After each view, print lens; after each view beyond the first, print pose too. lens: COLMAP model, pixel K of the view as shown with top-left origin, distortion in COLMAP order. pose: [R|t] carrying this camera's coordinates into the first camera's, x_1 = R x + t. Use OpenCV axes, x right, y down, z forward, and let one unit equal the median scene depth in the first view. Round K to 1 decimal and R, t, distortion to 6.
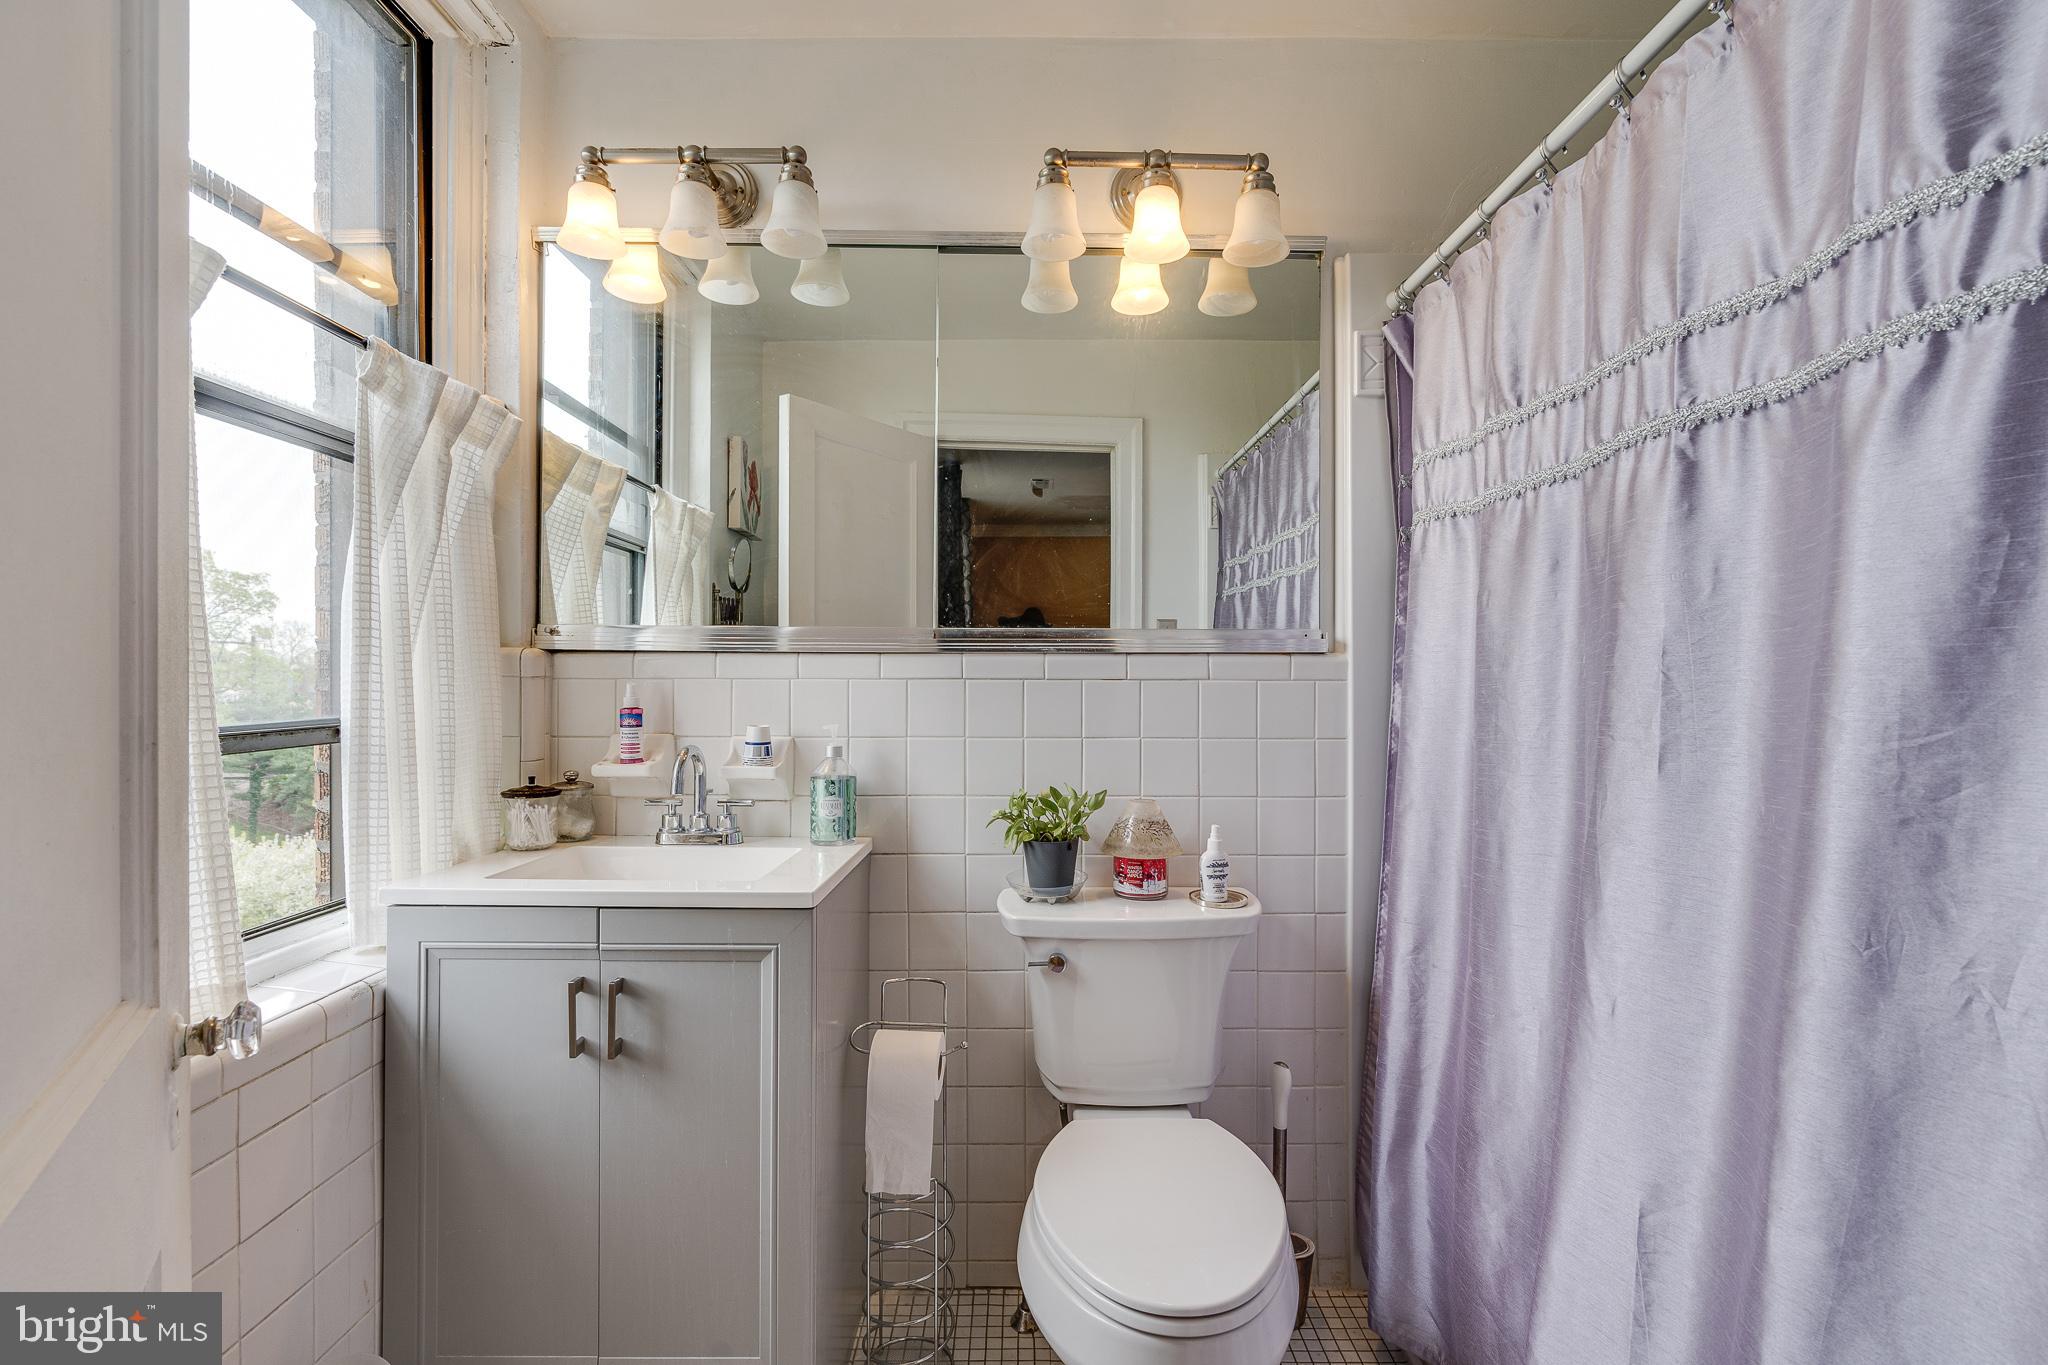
lens RADIAL K [[930.1, 0, 1030.5], [0, 930.1, 664.7], [0, 0, 1]] dist [-0.009836, 0.005105]
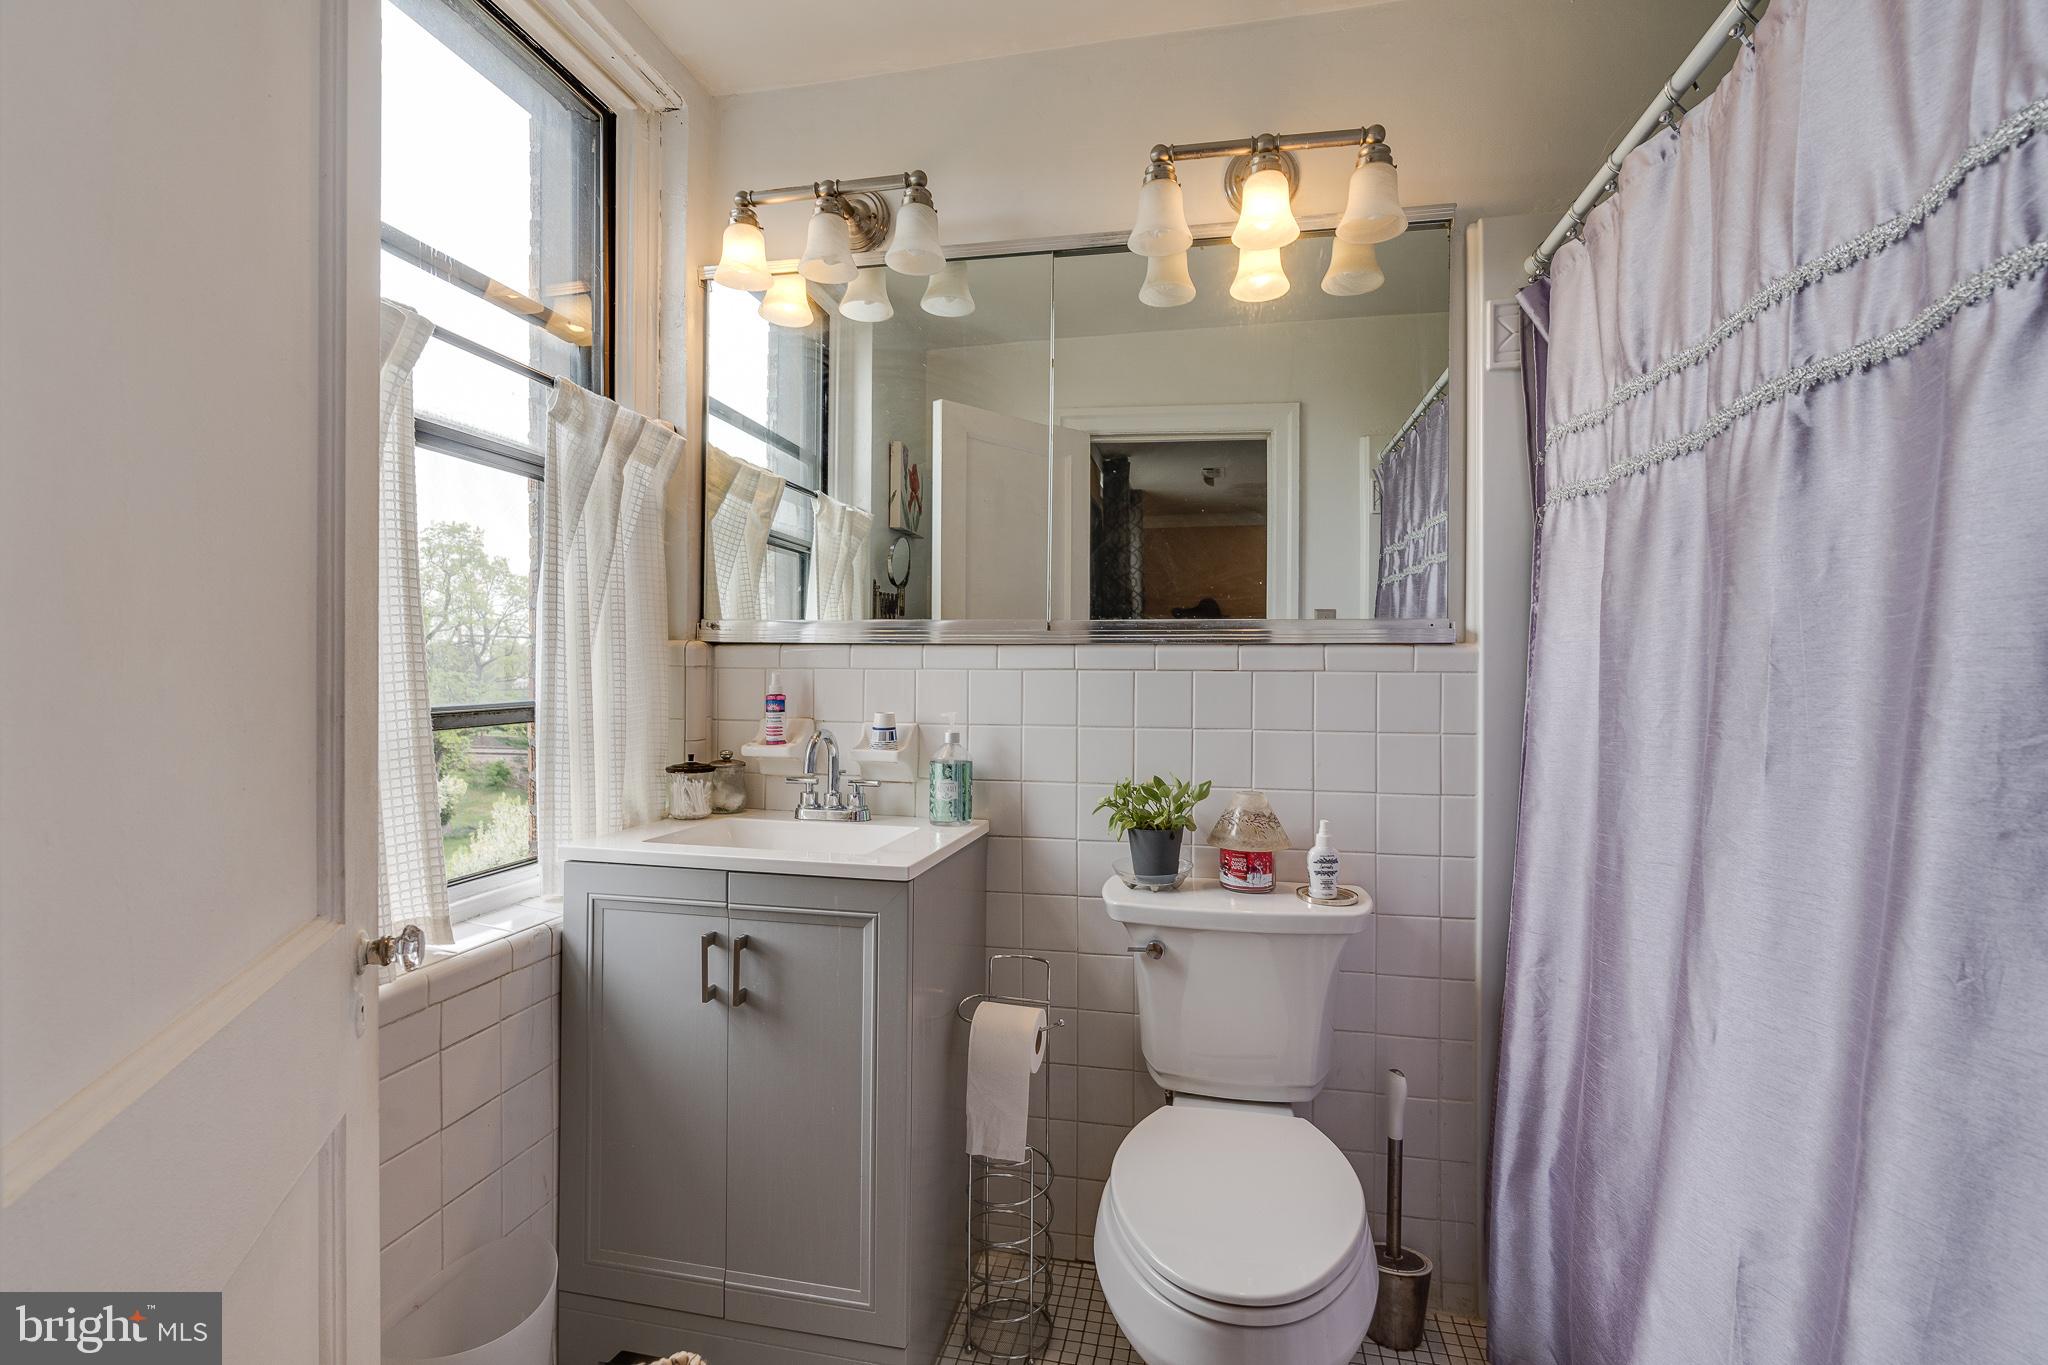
lens RADIAL K [[931.8, 0, 1032.1], [0, 931.8, 656.6], [0, 0, 1]] dist [-0.007256, 0.003426]
pose [[0.977084, 0.000286, -0.212852, 0.110663], [-0.000299, 1.000000, -0.000026, 0.001020], [0.212852, 0.000089, 0.977084, -0.020677]]
